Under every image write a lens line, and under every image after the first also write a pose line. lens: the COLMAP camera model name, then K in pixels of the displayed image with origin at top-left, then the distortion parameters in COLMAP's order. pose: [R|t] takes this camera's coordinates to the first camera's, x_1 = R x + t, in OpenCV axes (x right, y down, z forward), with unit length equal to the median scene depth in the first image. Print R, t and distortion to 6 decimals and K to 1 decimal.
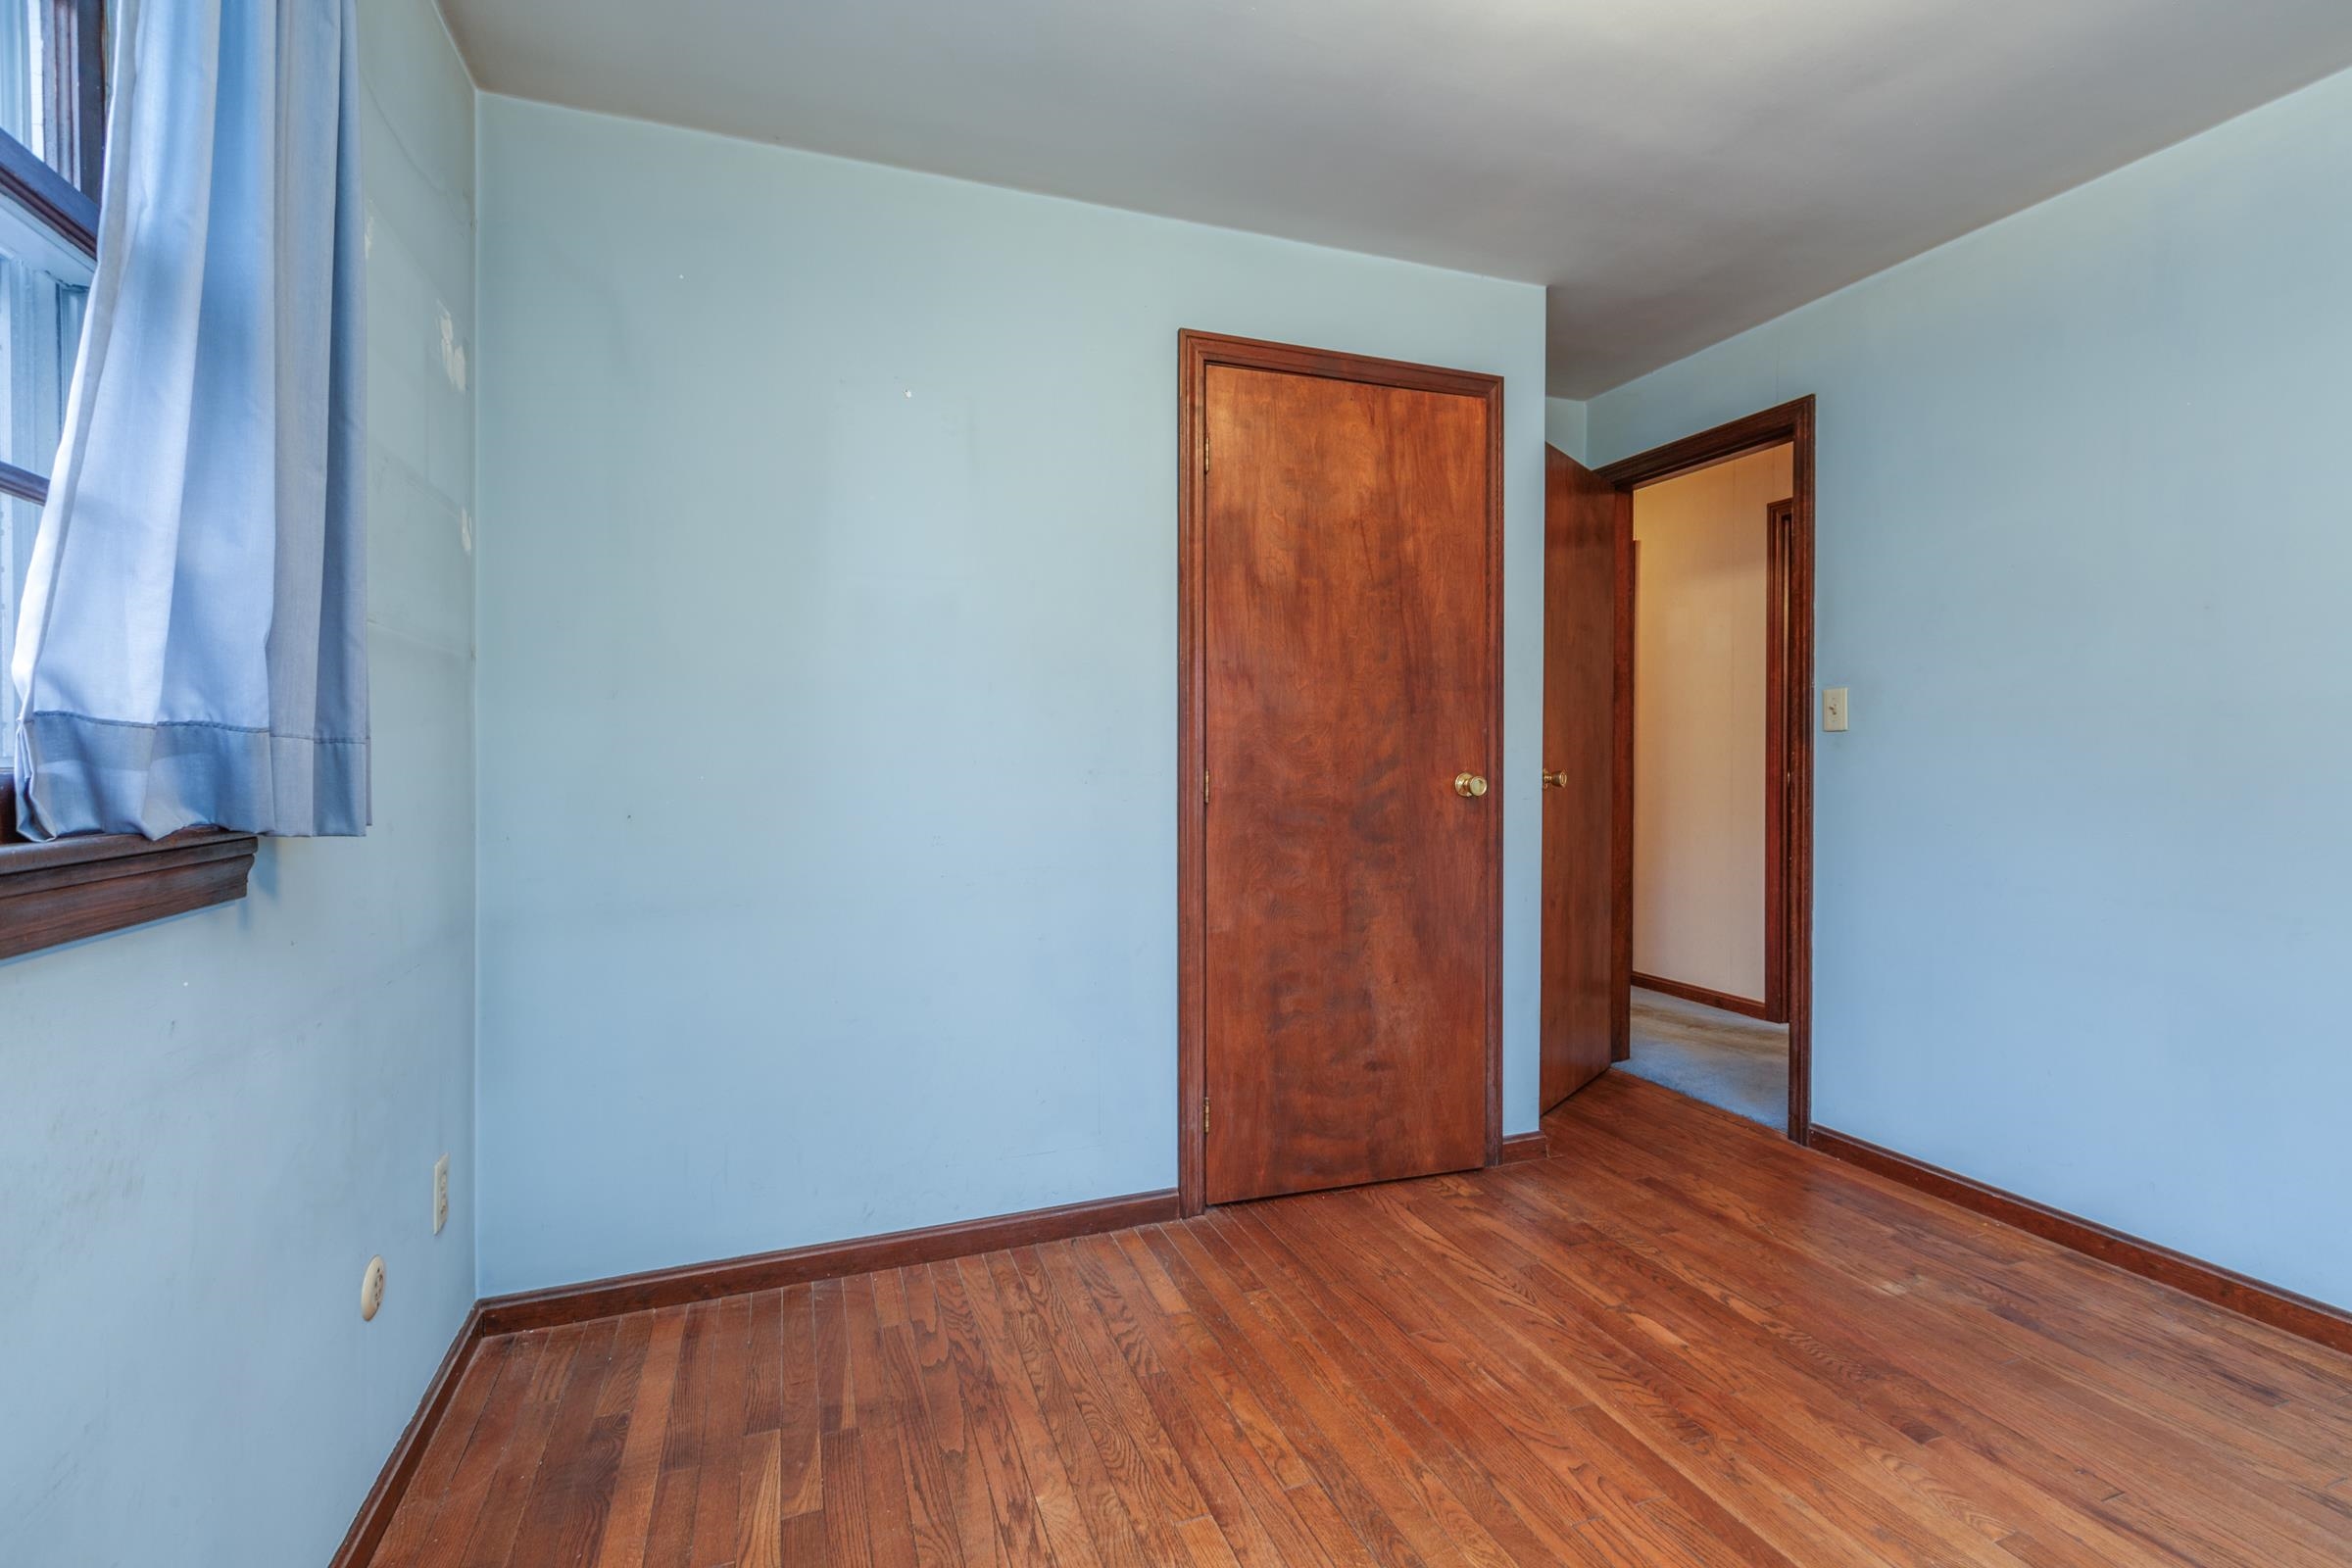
lens RADIAL K [[1079.3, 0, 1145.4], [0, 1079.3, 765.2], [0, 0, 1]] dist [0.001841, -0.000035]
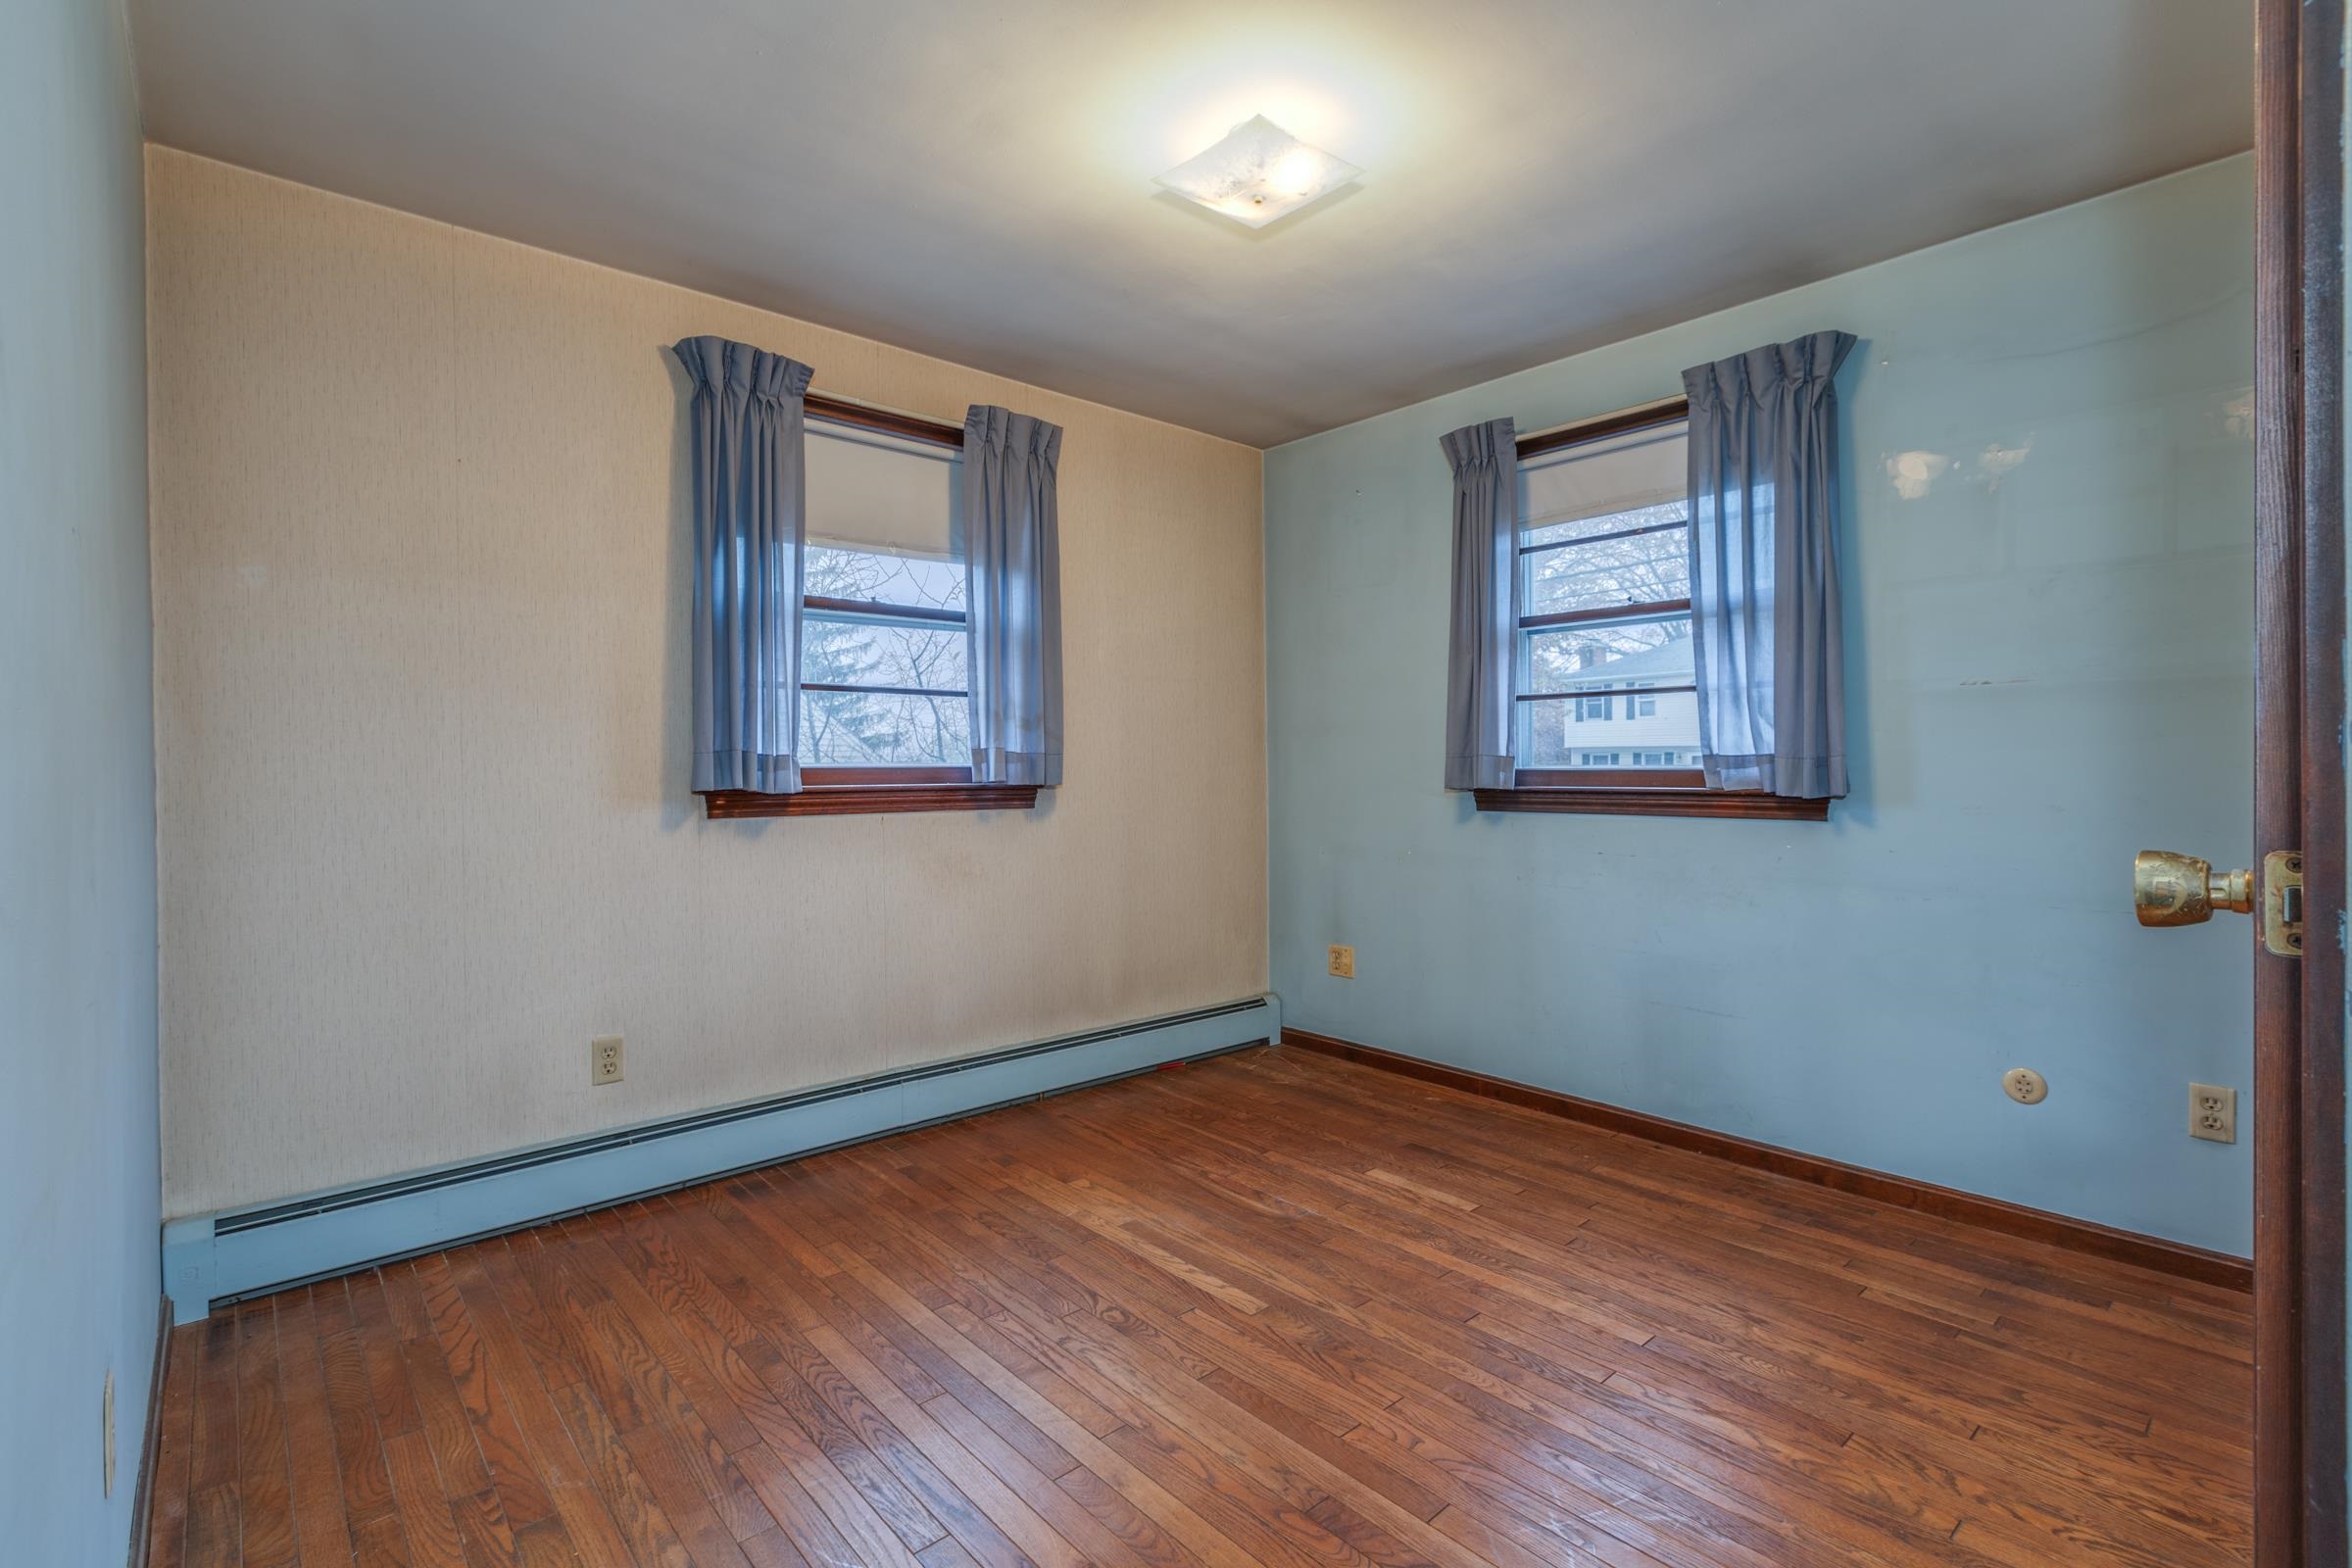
lens RADIAL K [[1036.2, 0, 1170.0], [0, 1036.2, 773.7], [0, 0, 1]] dist [0.000513, 0.000094]
pose [[-0.935157, 0.005359, -0.354193, 0.901186], [0.001749, 0.999943, 0.010512, -0.011934], [0.354229, 0.009211, -0.935113, 1.704975]]
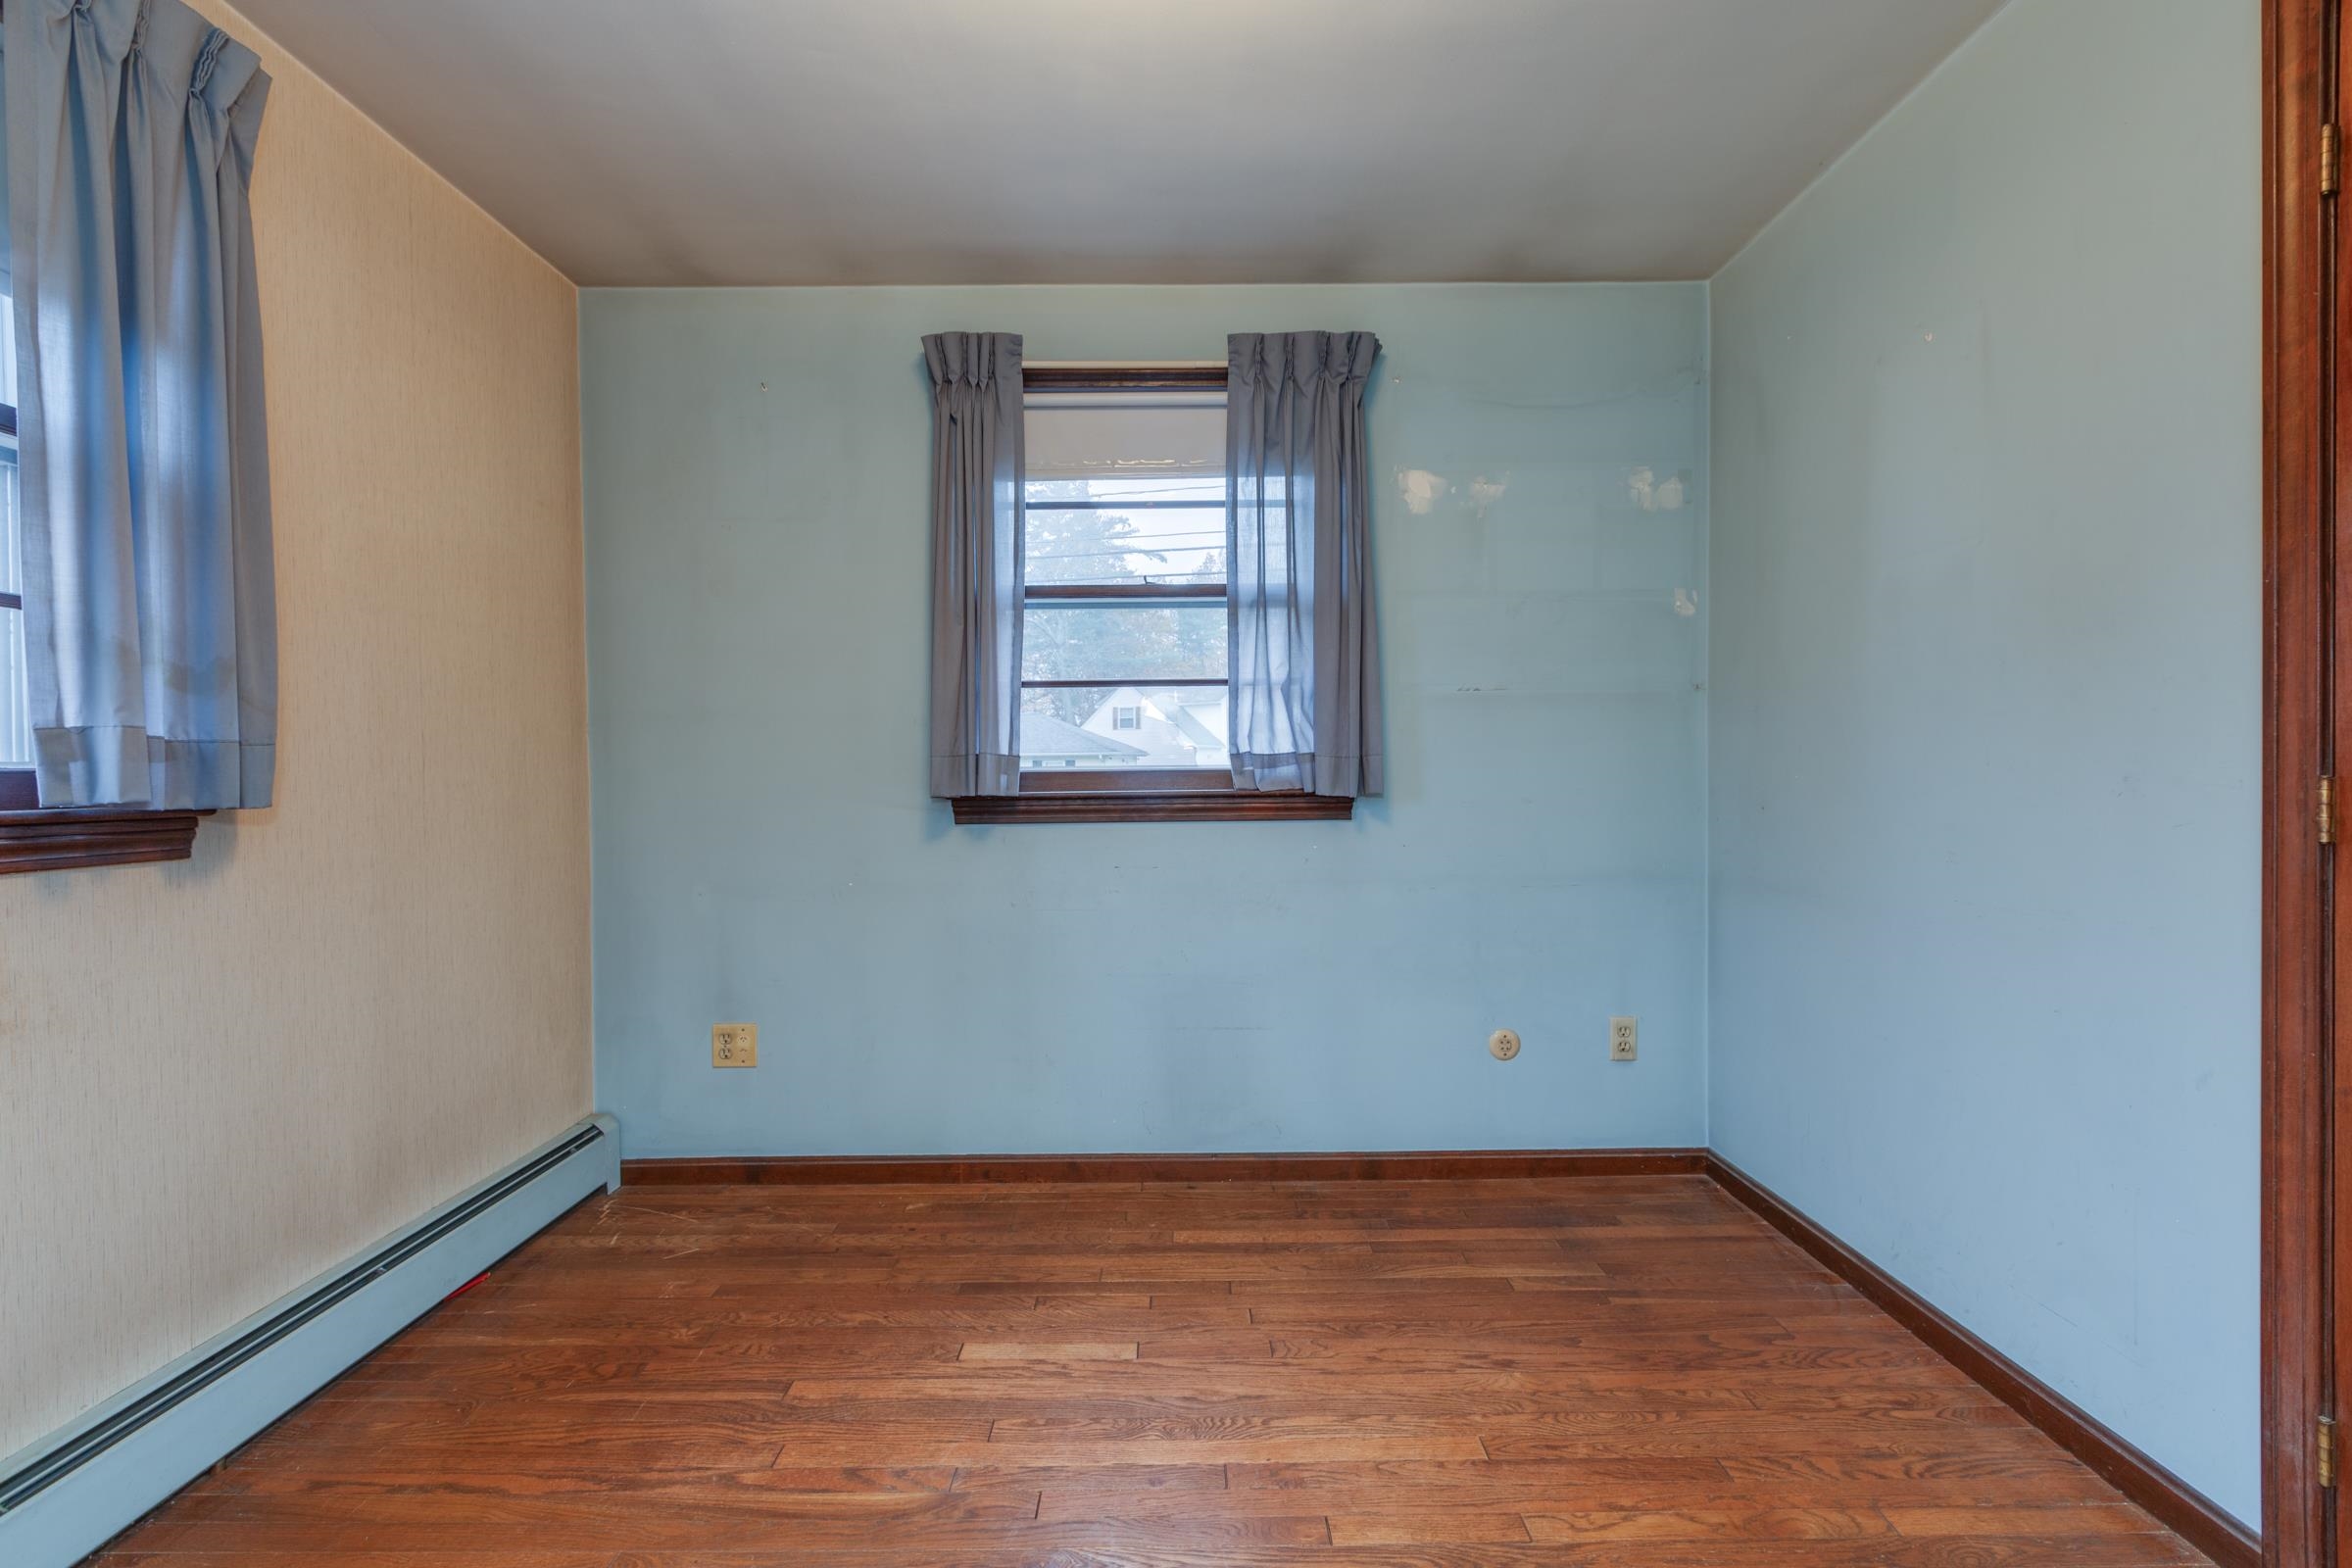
lens RADIAL K [[1036.2, 0, 1170.0], [0, 1036.2, 773.7], [0, 0, 1]] dist [0.000513, 0.000094]
pose [[-0.359780, 0.007942, -0.933003, 0.994295], [0.005177, 0.999965, 0.006516, -0.003833], [0.933023, -0.002486, -0.359809, 0.936041]]
